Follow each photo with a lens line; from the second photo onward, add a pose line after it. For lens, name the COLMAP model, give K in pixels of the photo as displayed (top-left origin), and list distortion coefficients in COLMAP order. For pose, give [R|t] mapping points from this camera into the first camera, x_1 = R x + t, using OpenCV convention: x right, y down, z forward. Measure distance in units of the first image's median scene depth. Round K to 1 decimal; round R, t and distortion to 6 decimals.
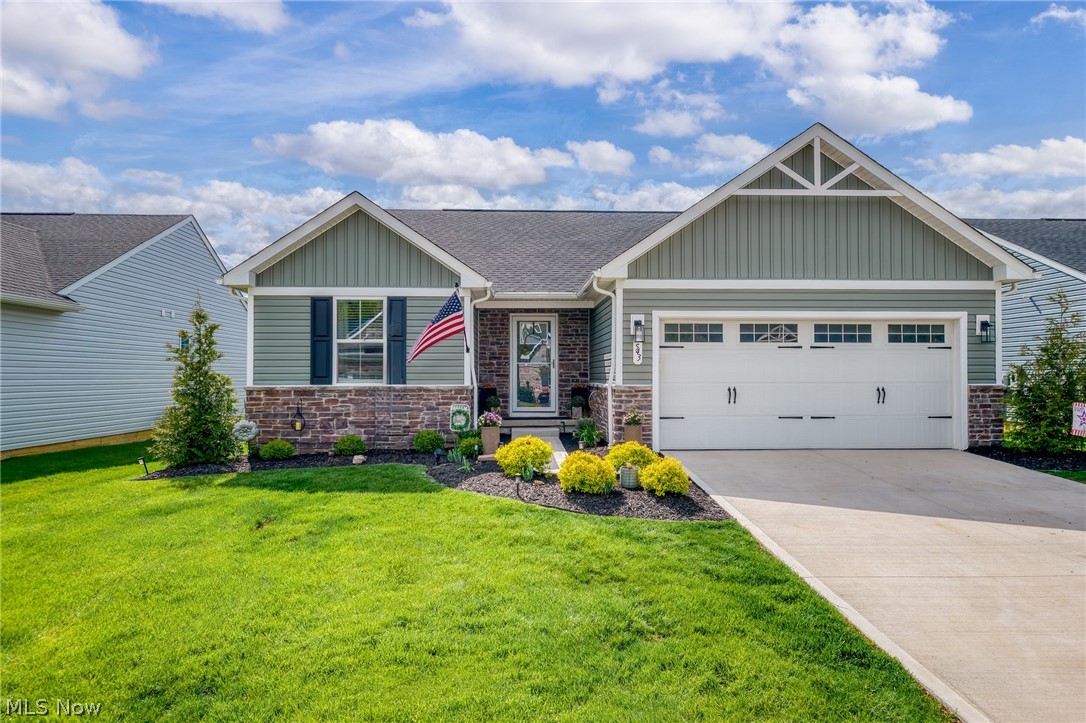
lens RADIAL K [[660.7, 0, 539.7], [0, 660.7, 370.1], [0, 0, 1]] dist [0.019510, 0.001268]
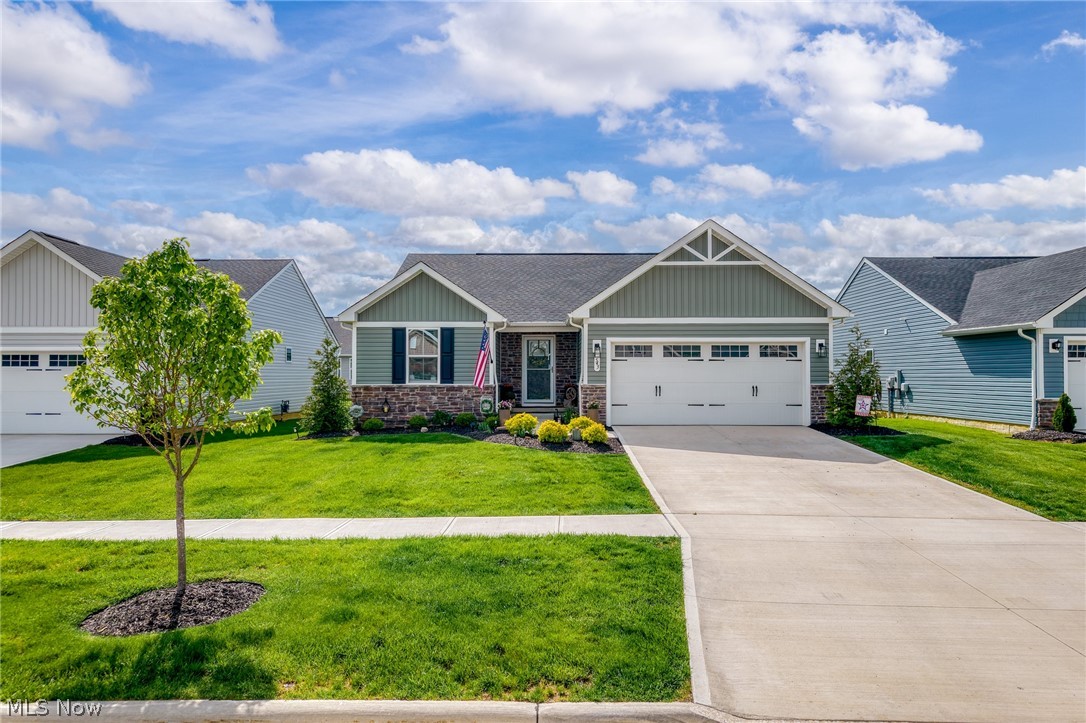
lens RADIAL K [[660.7, 0, 539.7], [0, 660.7, 370.1], [0, 0, 1]] dist [0.019510, 0.001268]
pose [[0.998644, -0.000196, -0.052052, 0.087373], [0.000197, 1.000000, 0.000011, -0.010792], [0.052052, -0.000021, 0.998644, -0.562216]]
